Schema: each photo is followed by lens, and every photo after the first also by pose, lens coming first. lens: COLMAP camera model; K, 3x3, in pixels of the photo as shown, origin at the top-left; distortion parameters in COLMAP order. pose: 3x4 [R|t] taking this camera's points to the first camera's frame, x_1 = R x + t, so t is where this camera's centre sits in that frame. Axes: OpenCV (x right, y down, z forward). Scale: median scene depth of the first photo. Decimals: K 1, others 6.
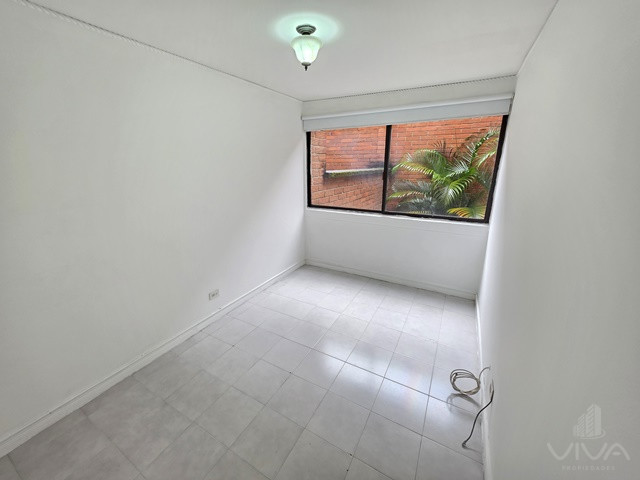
lens RADIAL K [[255.3, 0, 314.6], [0, 255.3, 232.6], [0, 0, 1]] dist [0.000561, 0.000043]
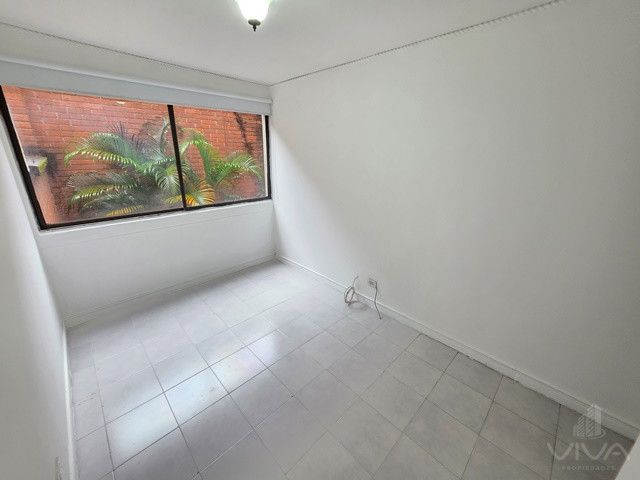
lens RADIAL K [[255.3, 0, 314.6], [0, 255.3, 232.6], [0, 0, 1]] dist [0.000561, 0.000043]
pose [[0.270932, -0.281889, 0.920399, -0.457964], [0.240006, 0.945746, 0.219003, -0.093751], [-0.932198, 0.161566, 0.323888, 0.353898]]
